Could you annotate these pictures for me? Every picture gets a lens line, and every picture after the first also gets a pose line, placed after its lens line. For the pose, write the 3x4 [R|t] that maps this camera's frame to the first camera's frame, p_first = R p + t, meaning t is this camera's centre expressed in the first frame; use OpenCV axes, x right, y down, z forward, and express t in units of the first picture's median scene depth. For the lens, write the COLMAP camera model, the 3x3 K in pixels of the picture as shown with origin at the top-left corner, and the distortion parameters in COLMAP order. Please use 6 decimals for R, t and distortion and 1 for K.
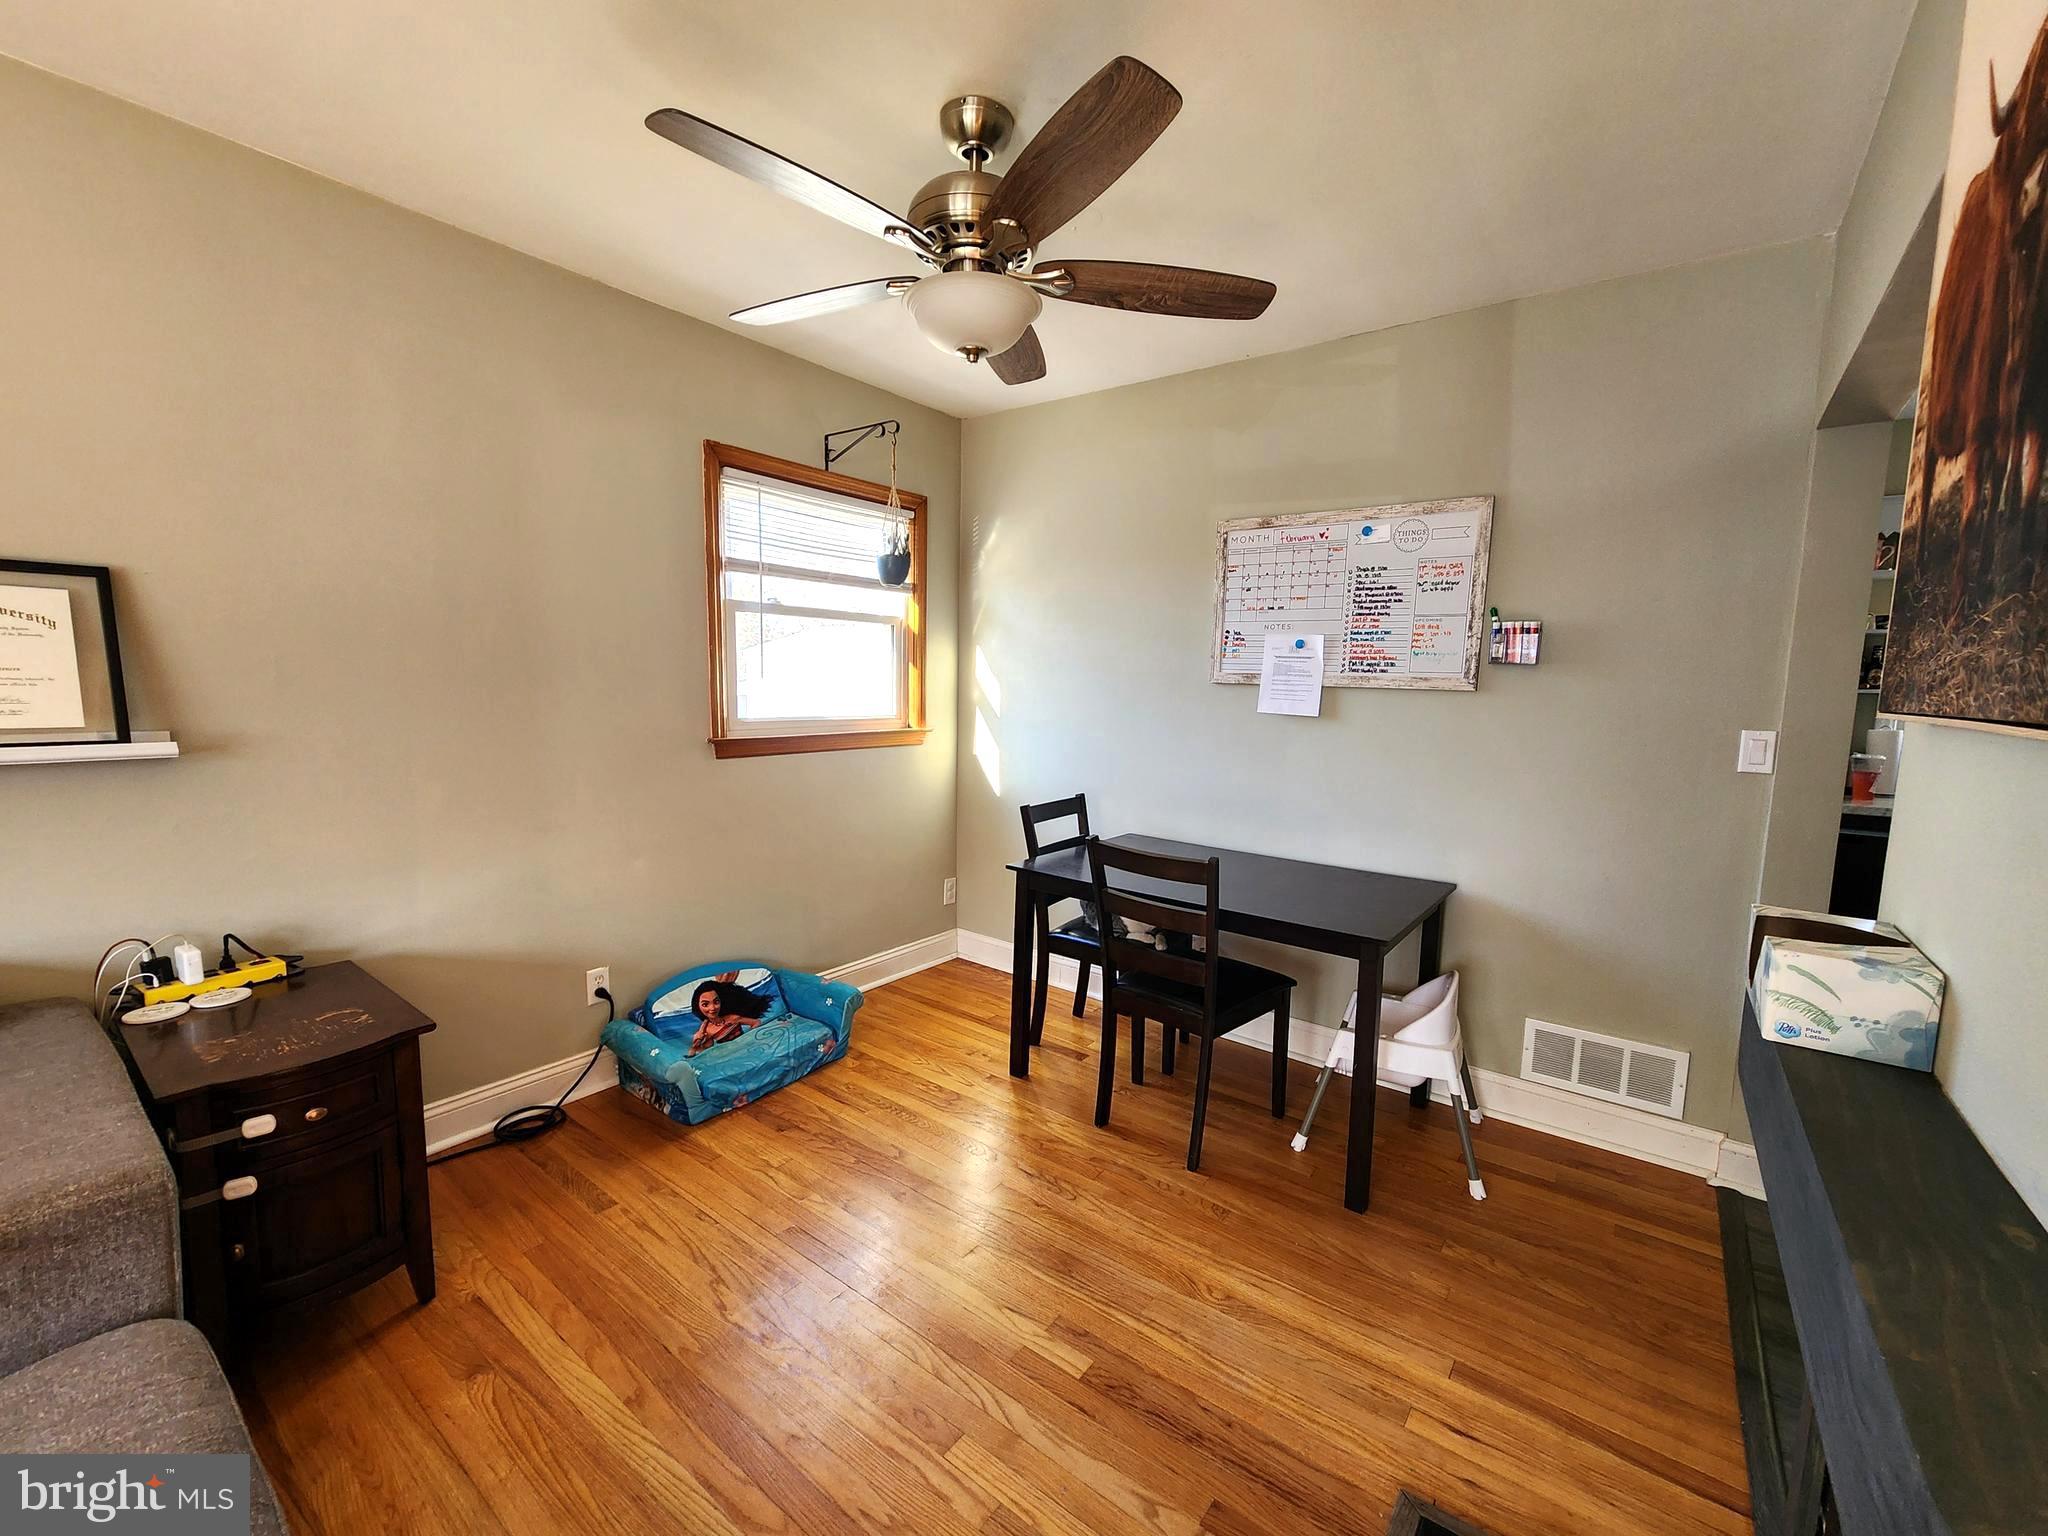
lens RADIAL K [[840.5, 0, 1025.2], [0, 840.5, 778.4], [0, 0, 1]] dist [0.002935, -0.002080]
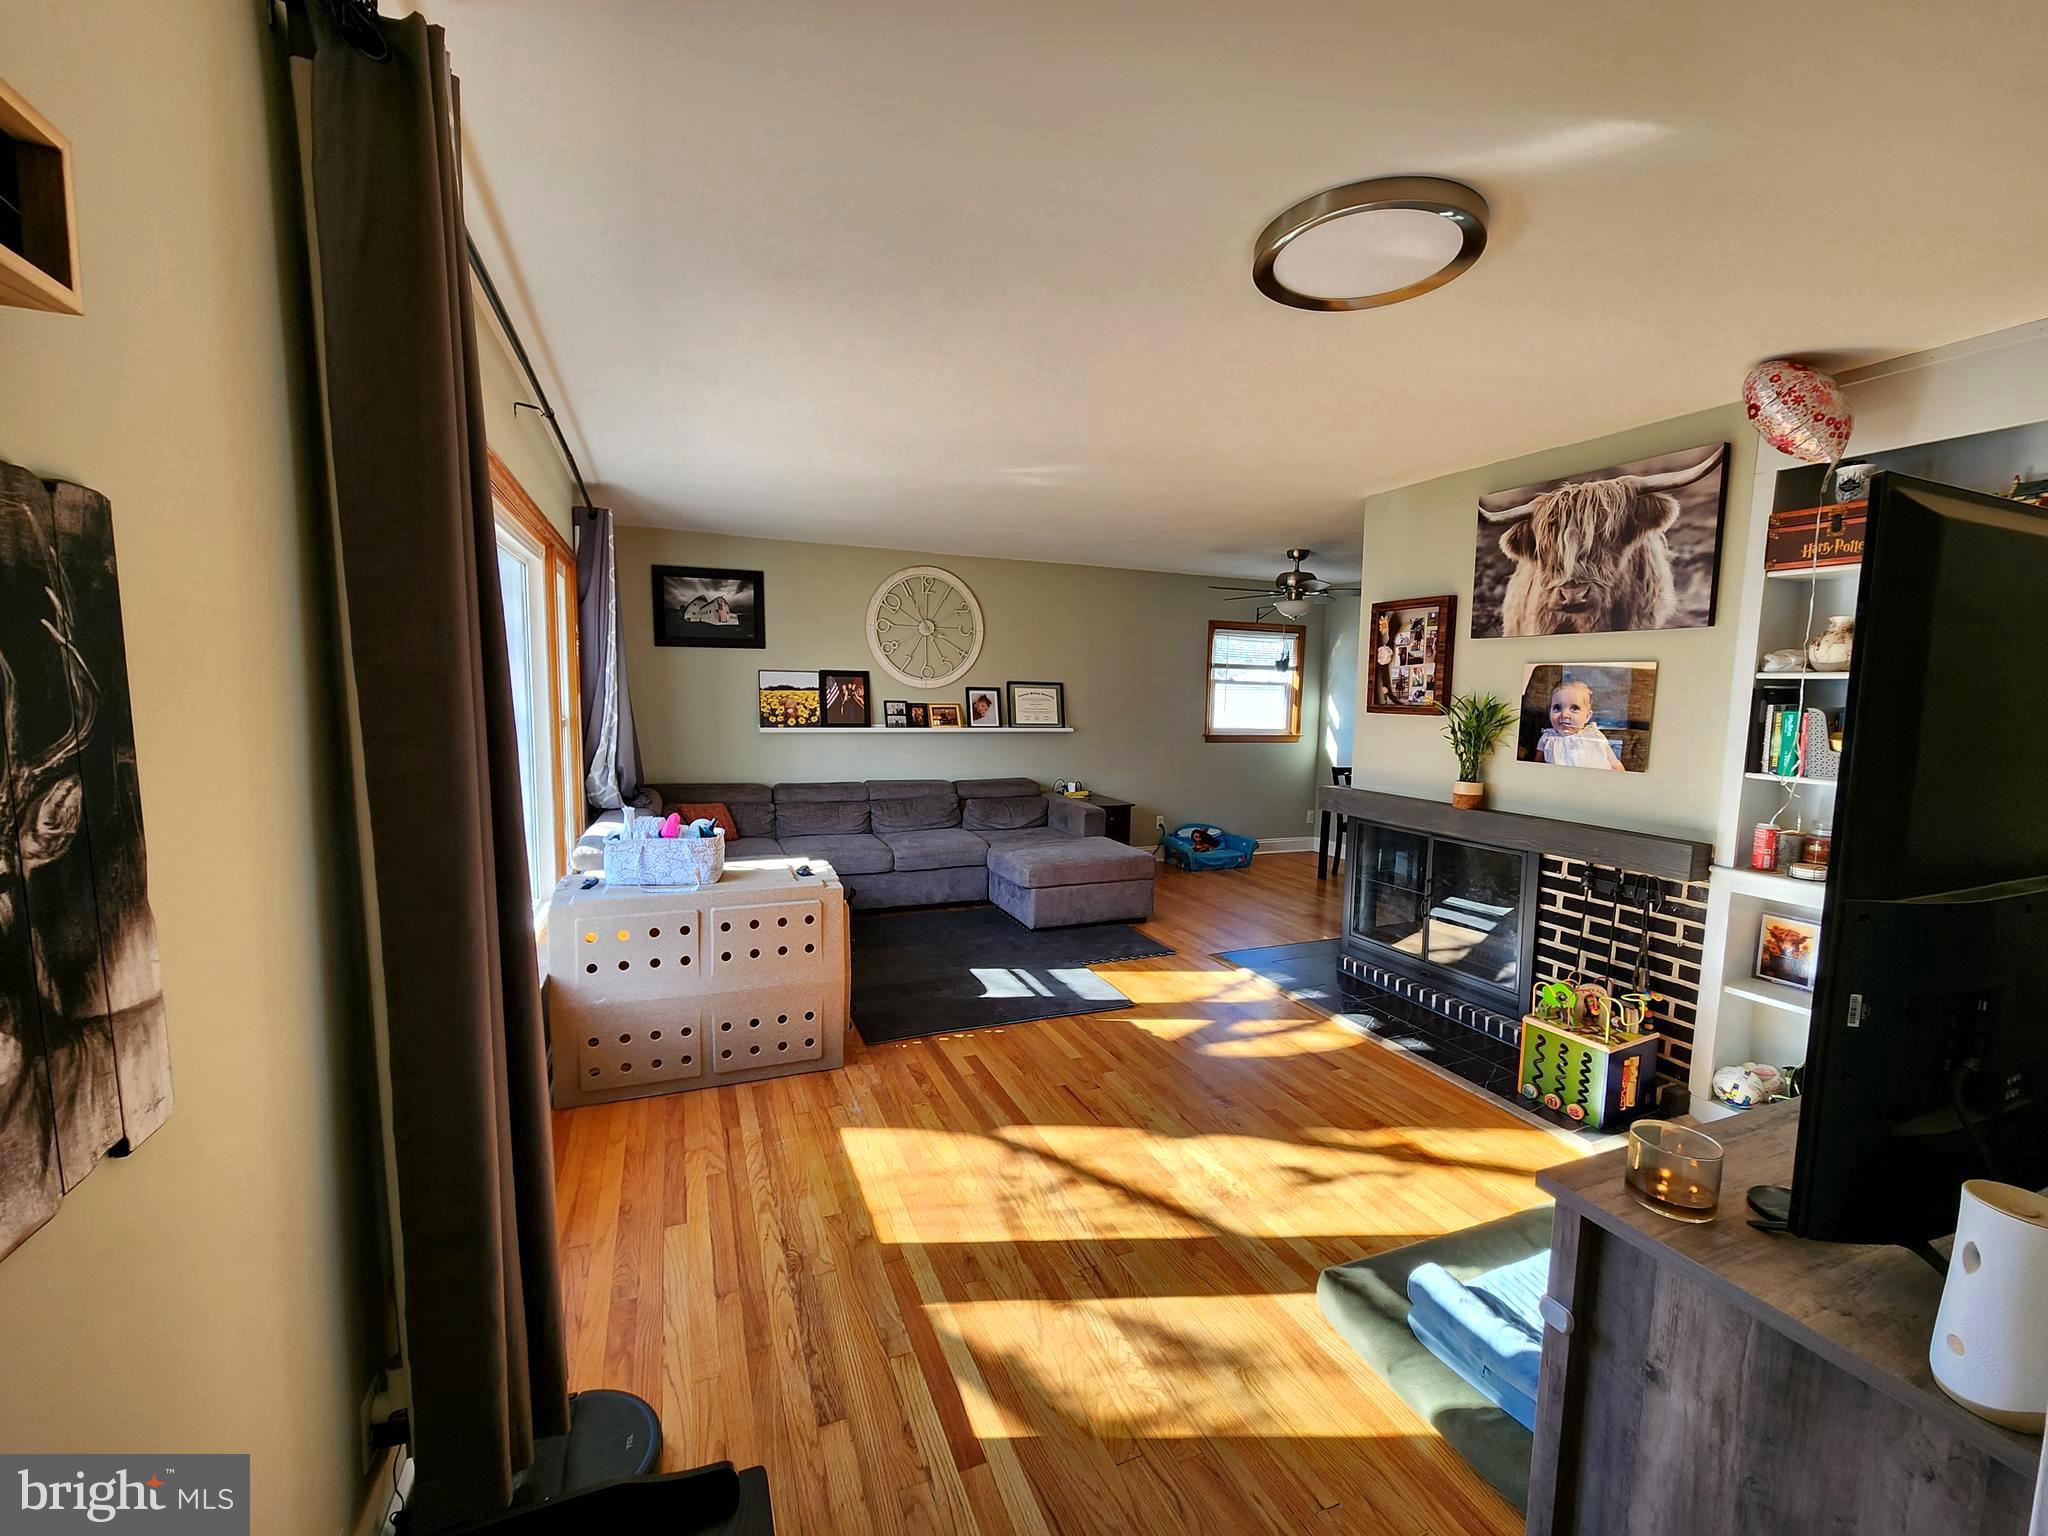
lens RADIAL K [[840.5, 0, 1045.8], [0, 840.5, 783.3], [0, 0, 1]] dist [0.002935, -0.002080]
pose [[0.876465, 0.052569, -0.478588, 0.438408], [-0.062035, 0.998066, -0.003979, 0.141831], [0.477453, 0.033176, 0.878031, -1.479996]]
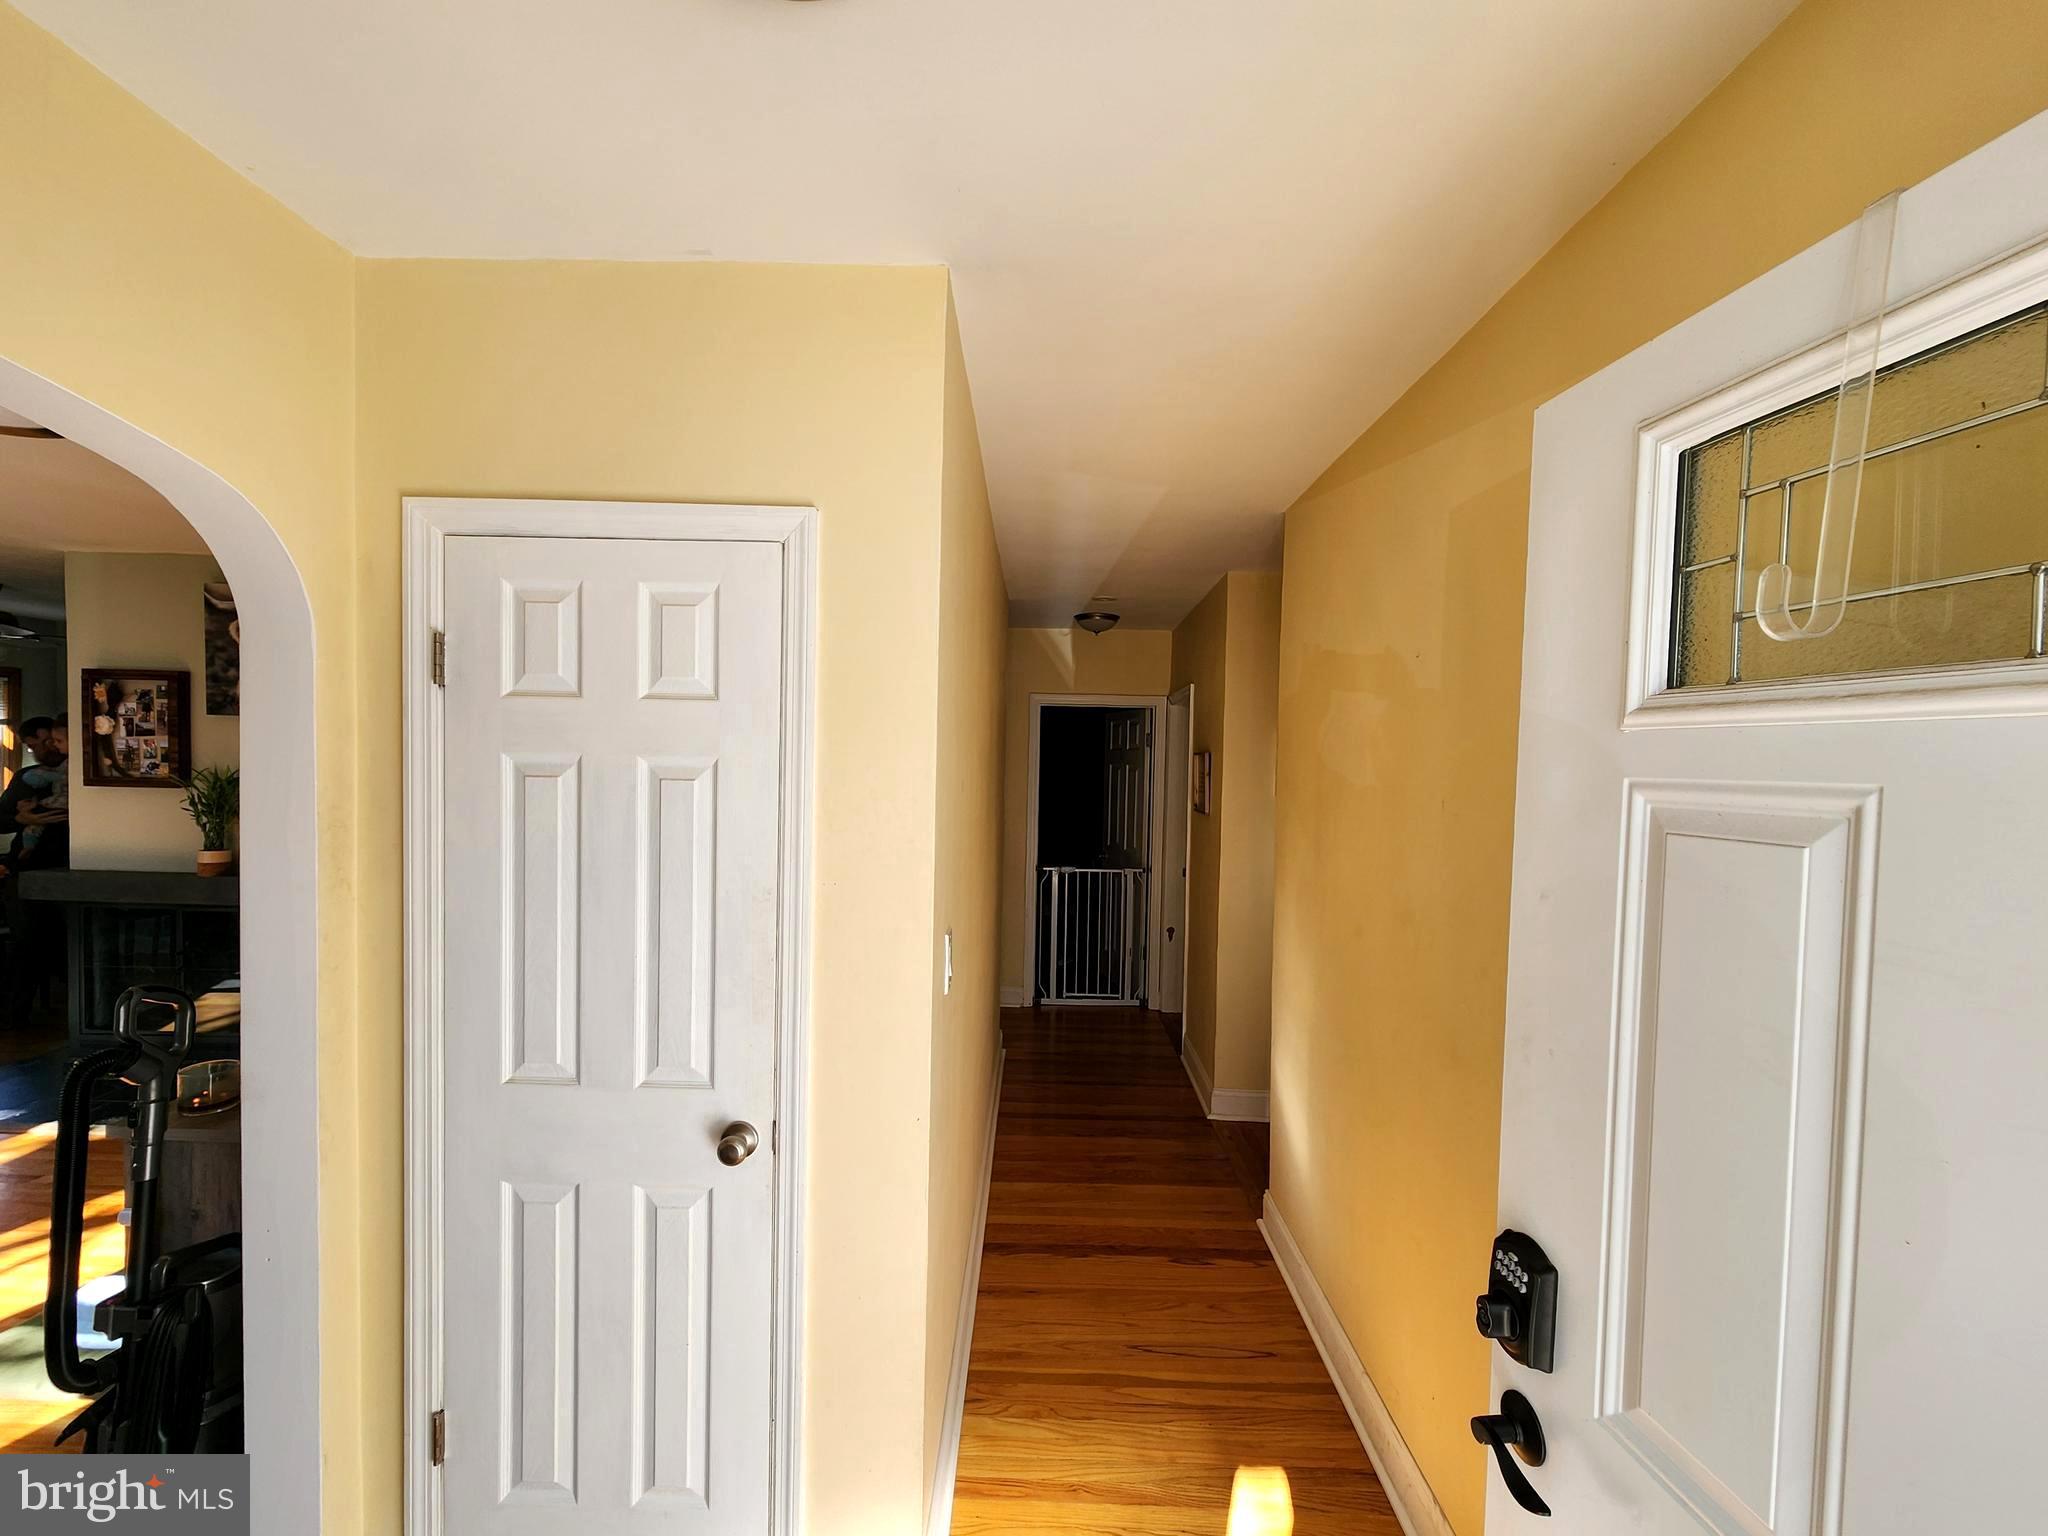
lens RADIAL K [[840.5, 0, 1022.8], [0, 840.5, 772.8], [0, 0, 1]] dist [0.002935, -0.002080]
pose [[0.806241, -0.012361, 0.591458, 0.634585], [0.062188, 0.996013, -0.063956, 0.137483], [-0.588309, 0.088346, 0.803795, -1.895231]]
